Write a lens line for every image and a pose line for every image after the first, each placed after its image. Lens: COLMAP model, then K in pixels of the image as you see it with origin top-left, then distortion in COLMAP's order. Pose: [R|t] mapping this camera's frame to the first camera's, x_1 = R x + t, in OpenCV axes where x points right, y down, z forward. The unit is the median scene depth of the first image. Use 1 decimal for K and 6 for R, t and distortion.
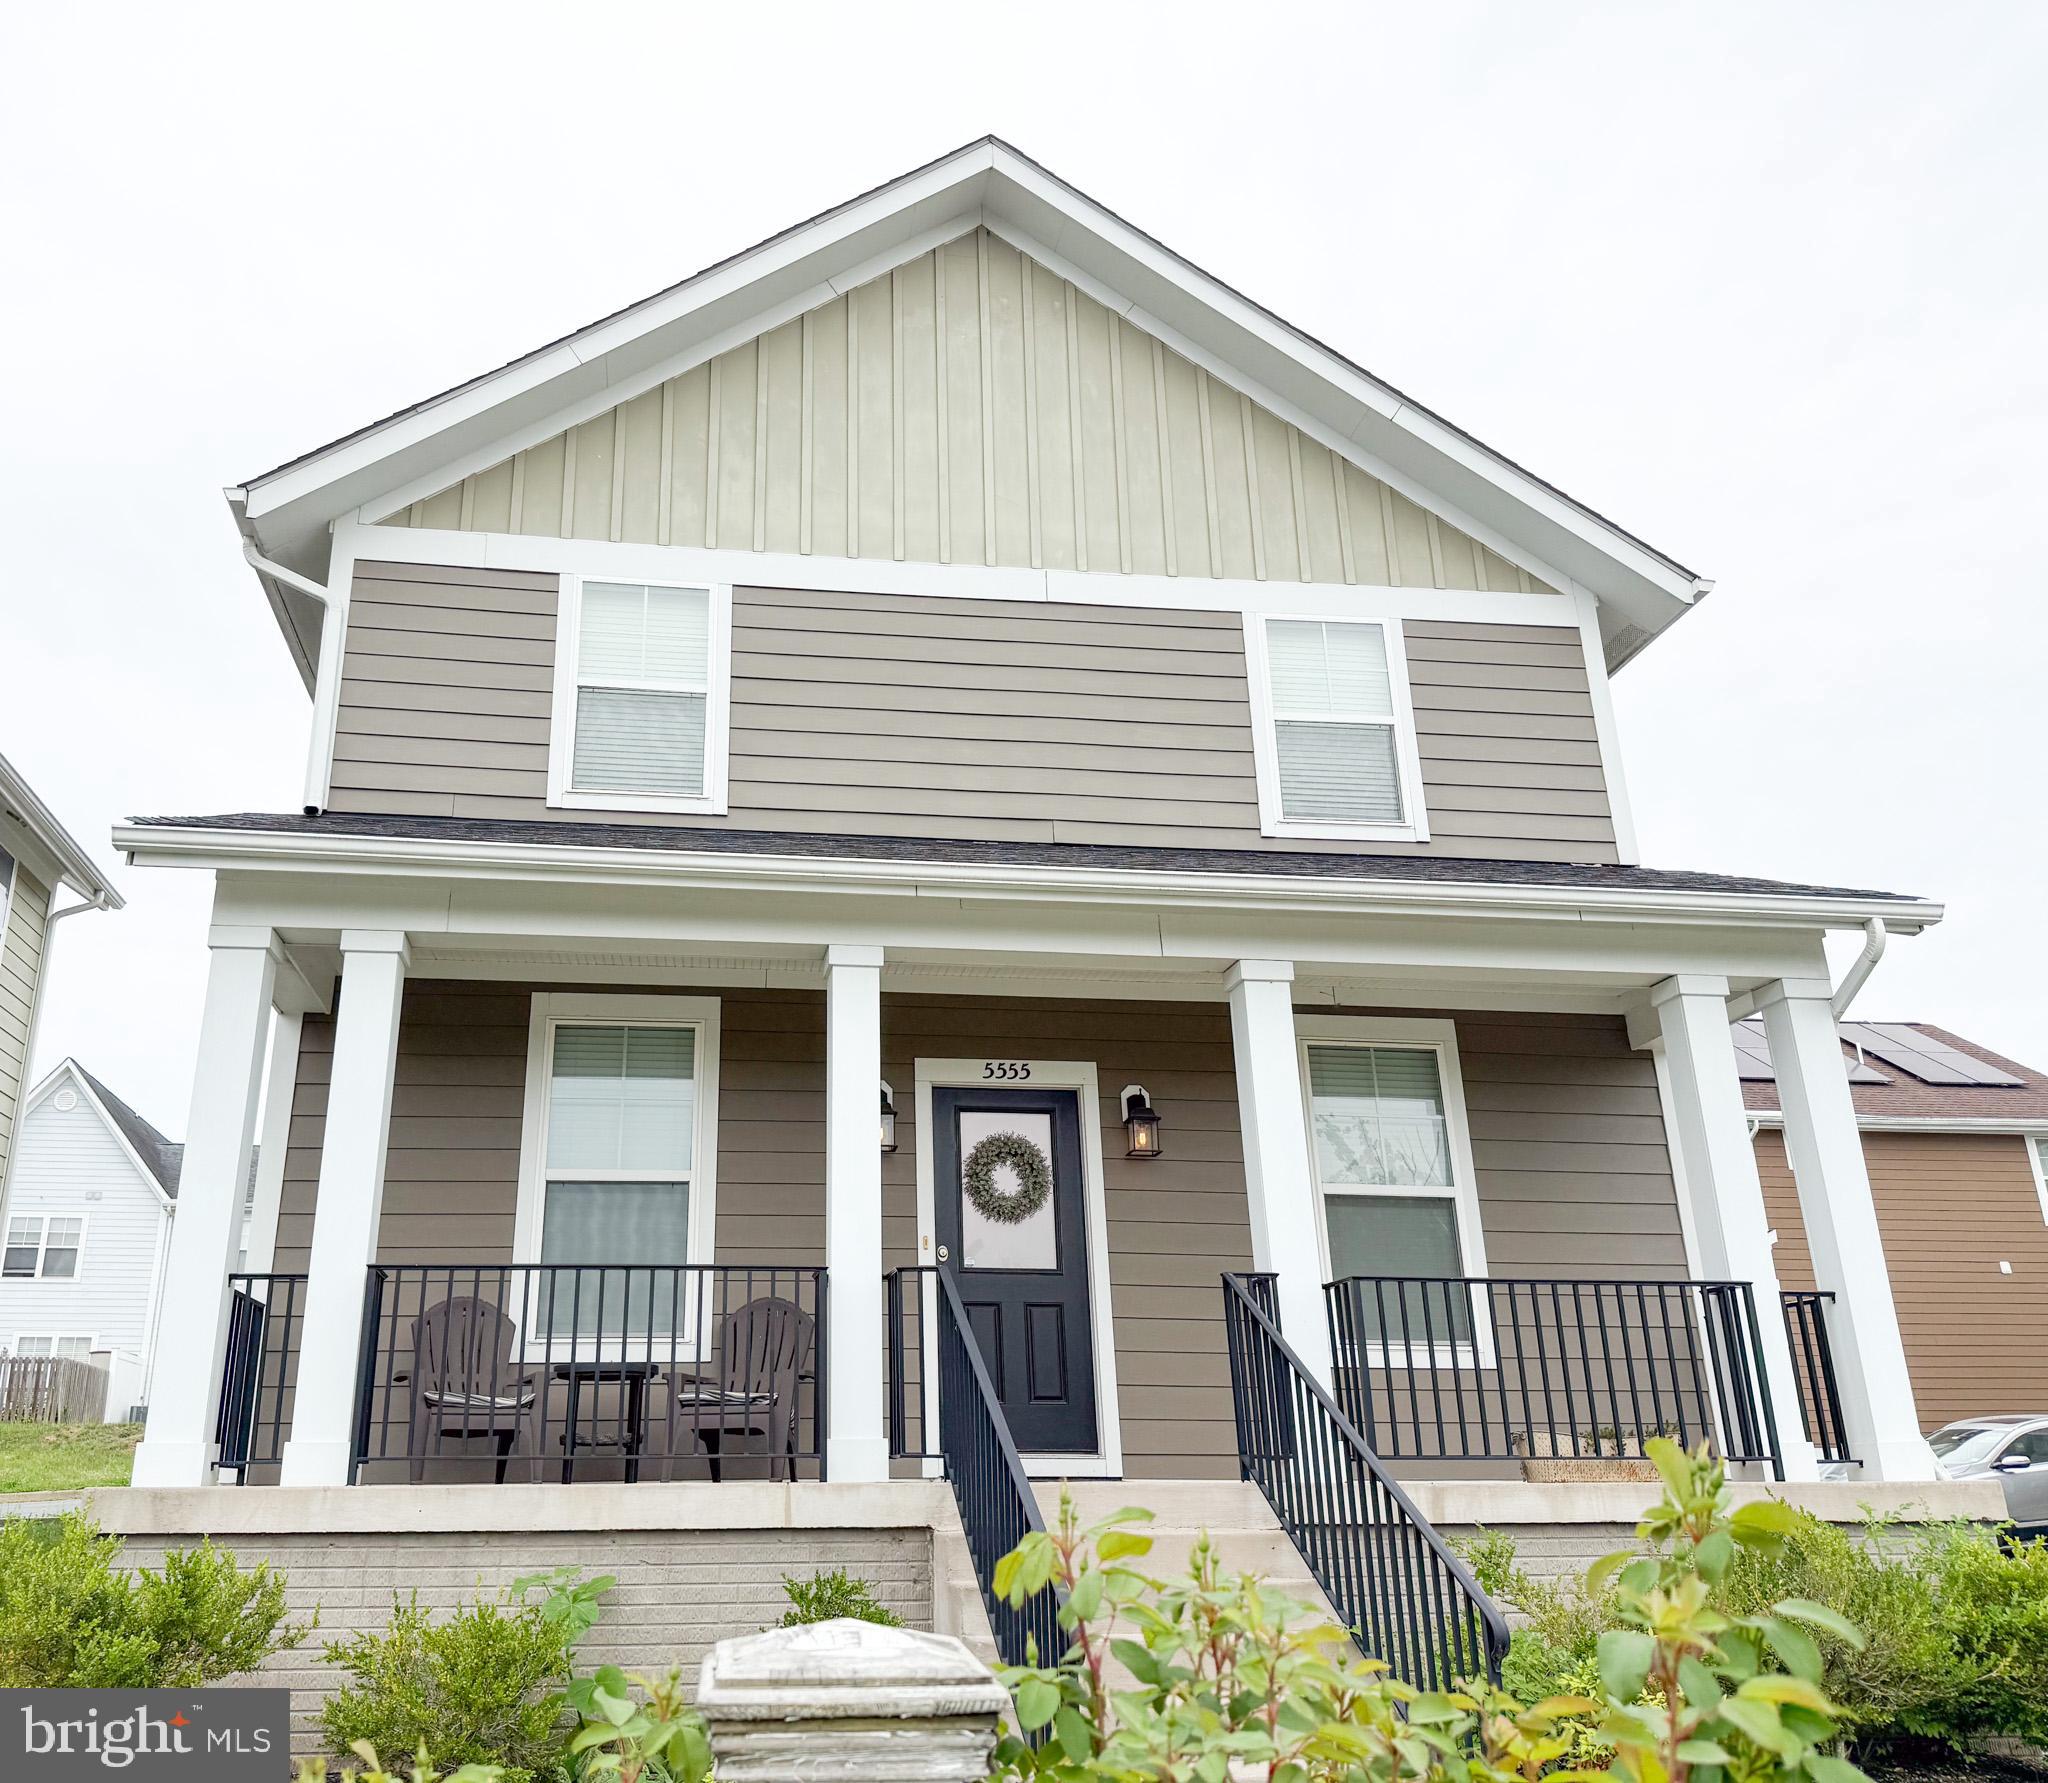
lens RADIAL K [[1698.2, 0, 882.7], [0, 1698.2, 881.5], [0, 0, 1]] dist [0.166646, -0.348688]
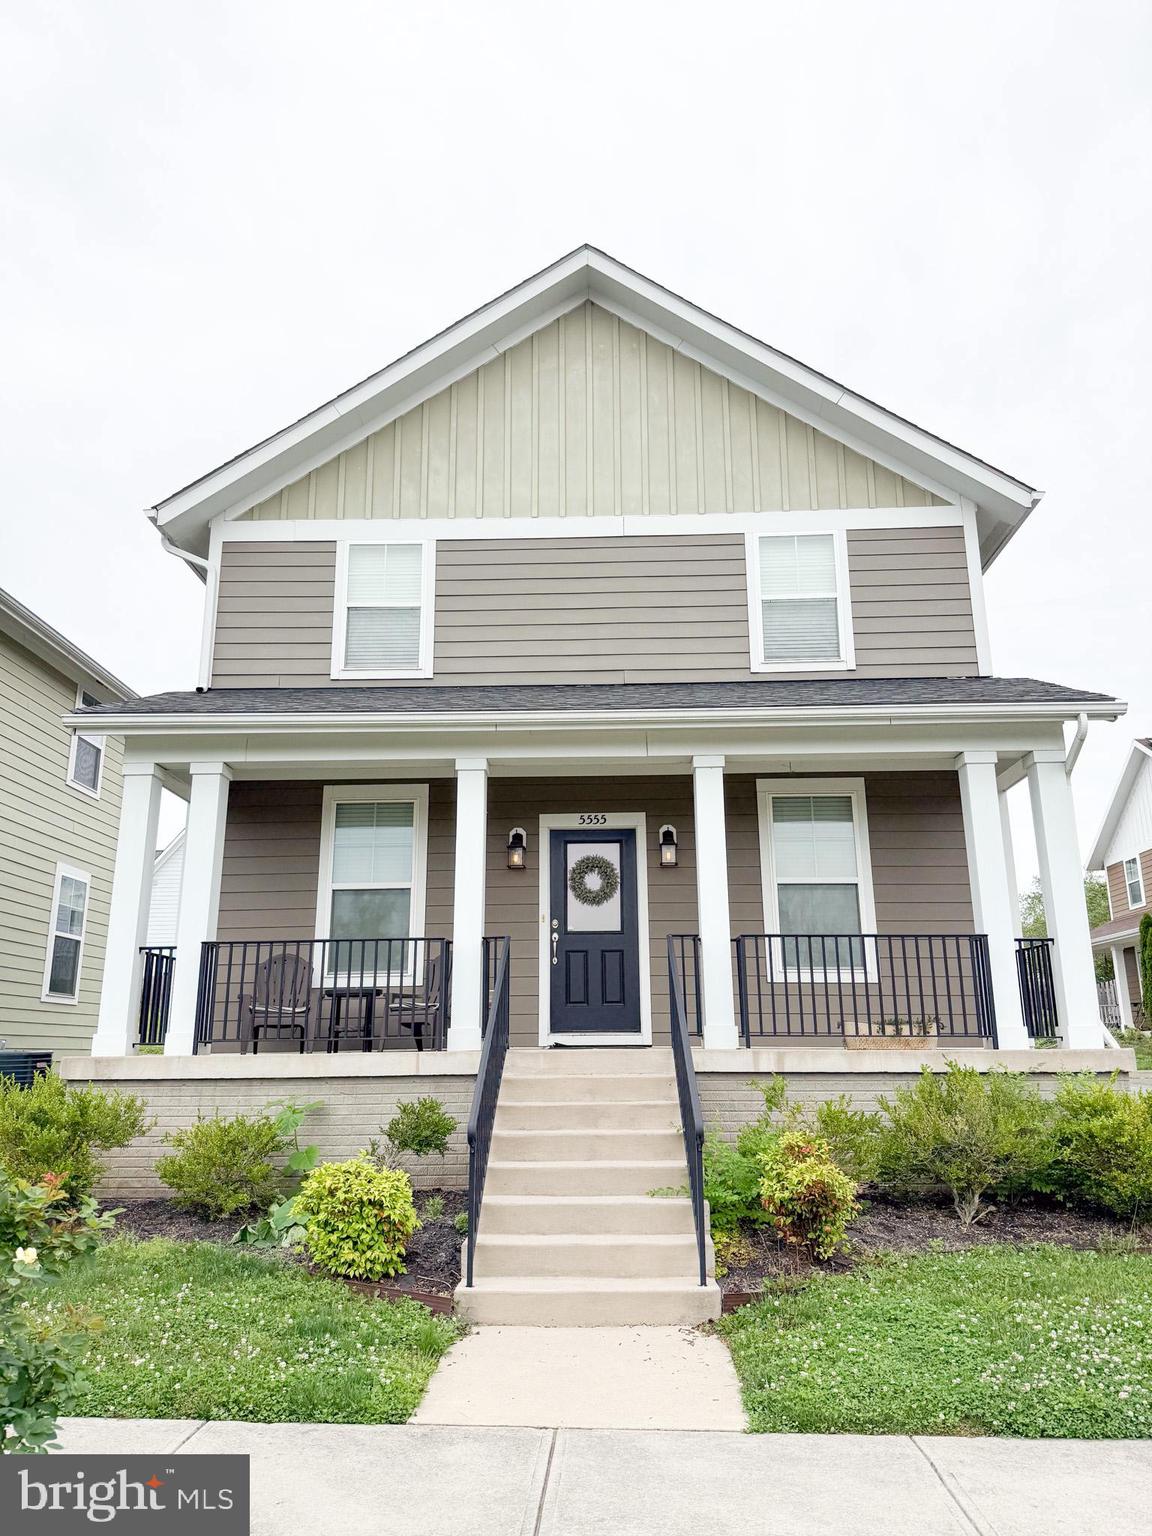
lens RADIAL K [[1091.4, 0, 576.0], [0, 1091.4, 768.0], [0, 0, 1]] dist [0.164547, -0.371448]
pose [[0.988587, -0.040692, -0.145051, 0.218077], [0.053934, 0.994609, 0.088564, -0.040139], [0.140665, -0.095376, 0.985453, -0.093342]]
